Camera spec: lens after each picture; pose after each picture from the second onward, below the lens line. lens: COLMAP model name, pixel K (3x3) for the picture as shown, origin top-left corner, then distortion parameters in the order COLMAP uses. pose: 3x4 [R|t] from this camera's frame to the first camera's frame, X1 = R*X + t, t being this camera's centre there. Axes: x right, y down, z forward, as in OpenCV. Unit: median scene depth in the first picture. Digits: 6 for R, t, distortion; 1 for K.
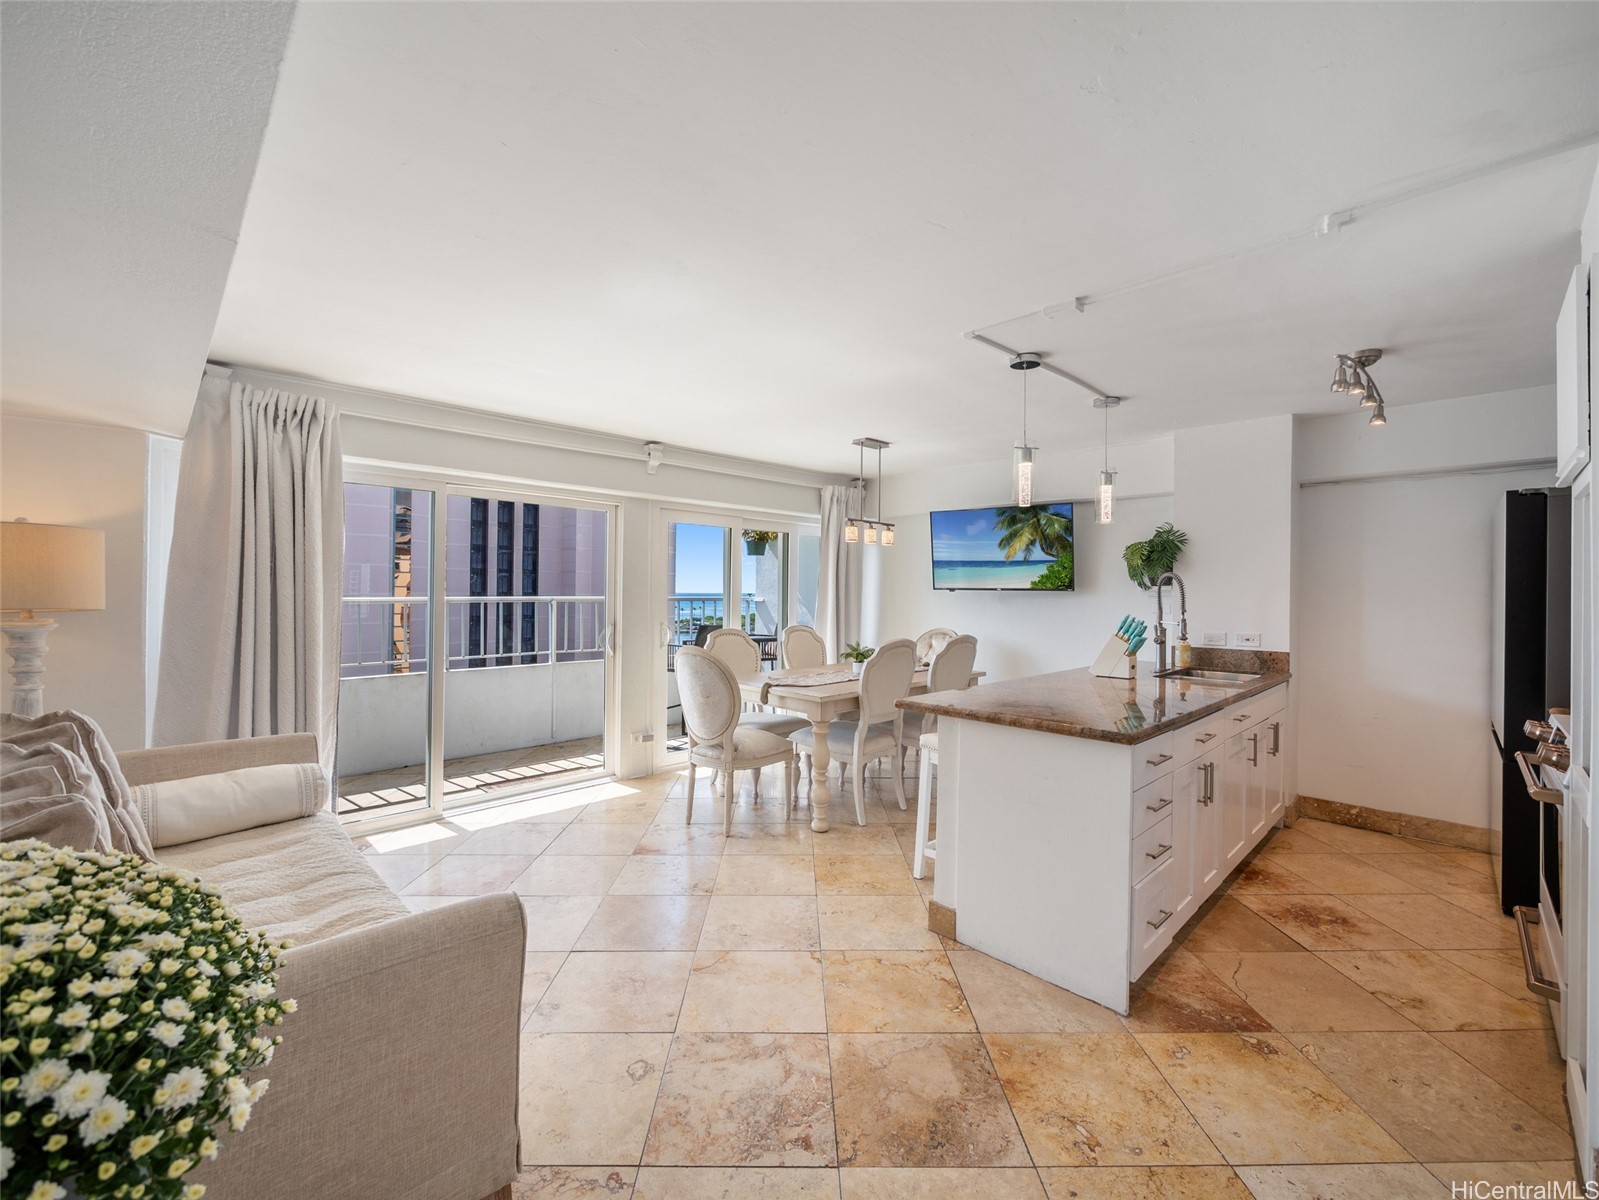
lens RADIAL K [[659.5, 0, 797.4], [0, 659.5, 591.9], [0, 0, 1]] dist [-0.010062, -0.000681]
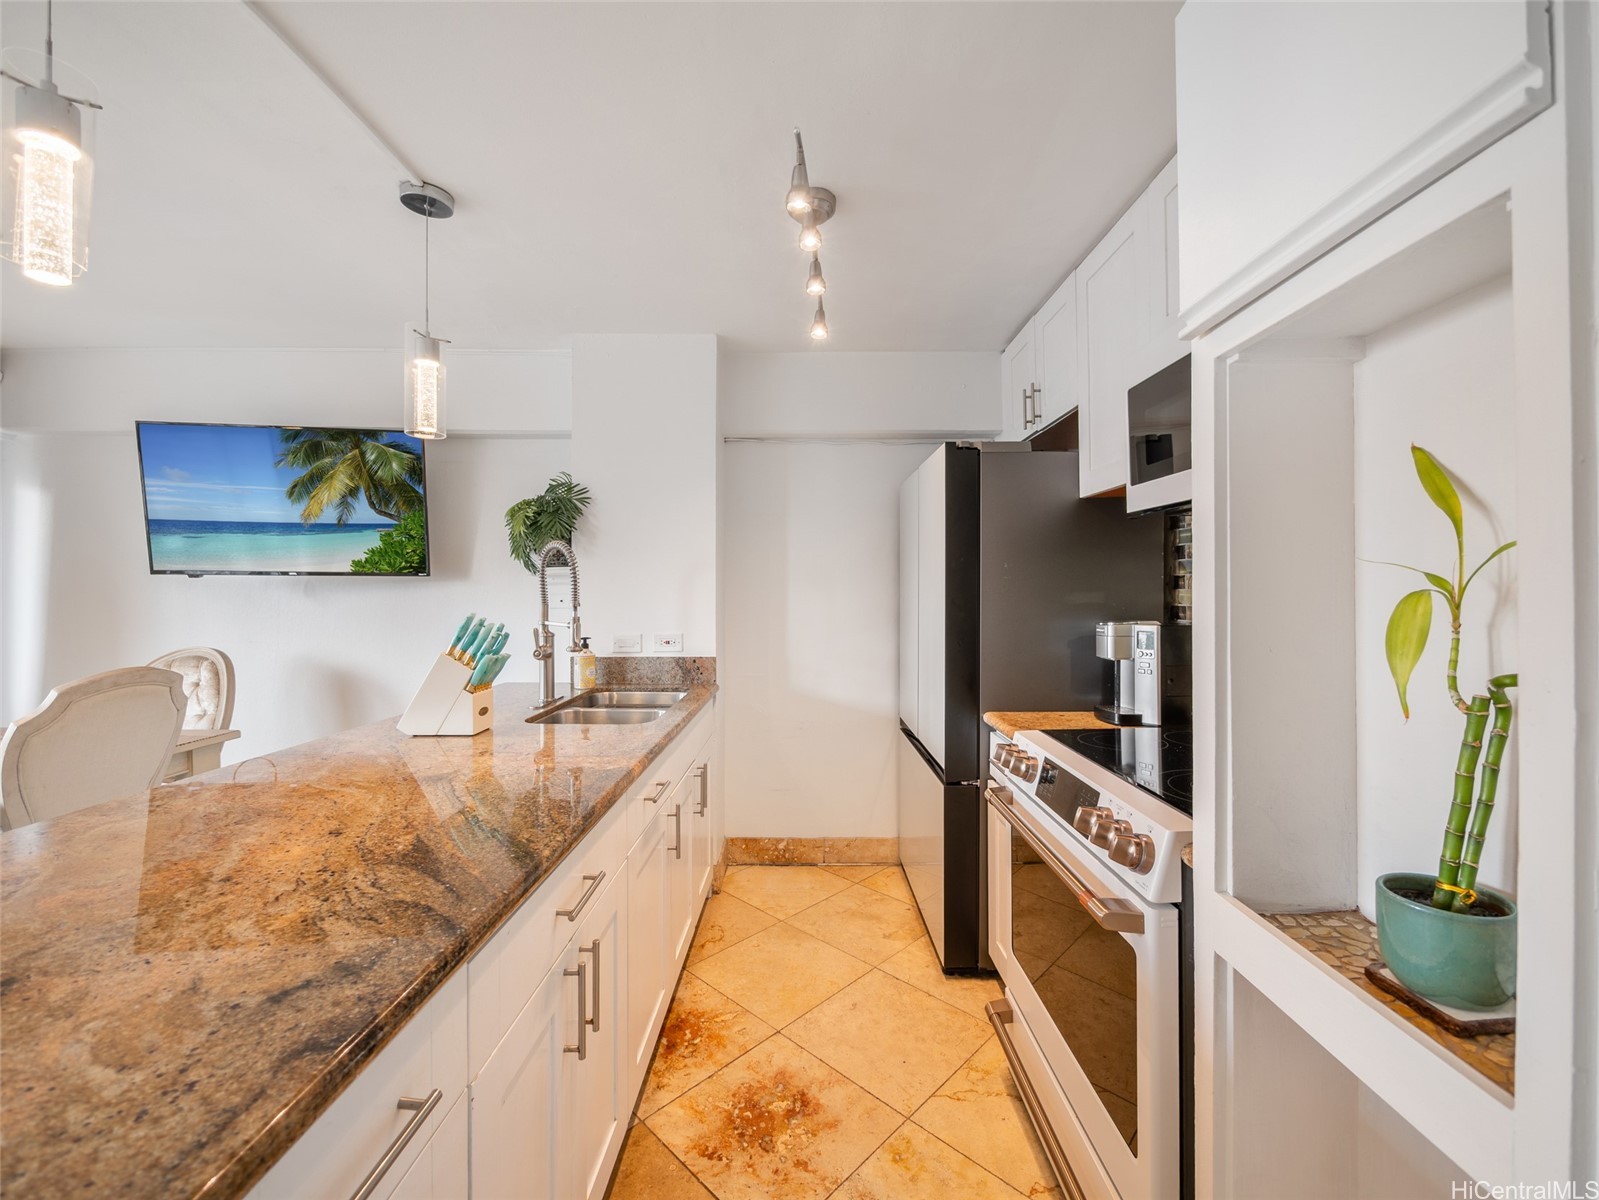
lens RADIAL K [[659.5, 0, 797.4], [0, 659.5, 591.9], [0, 0, 1]] dist [-0.010062, -0.000681]
pose [[0.705212, -0.009023, 0.708939, 0.262018], [0.006410, 0.999959, 0.006351, 0.013355], [-0.708967, 0.000066, 0.705241, 0.372153]]
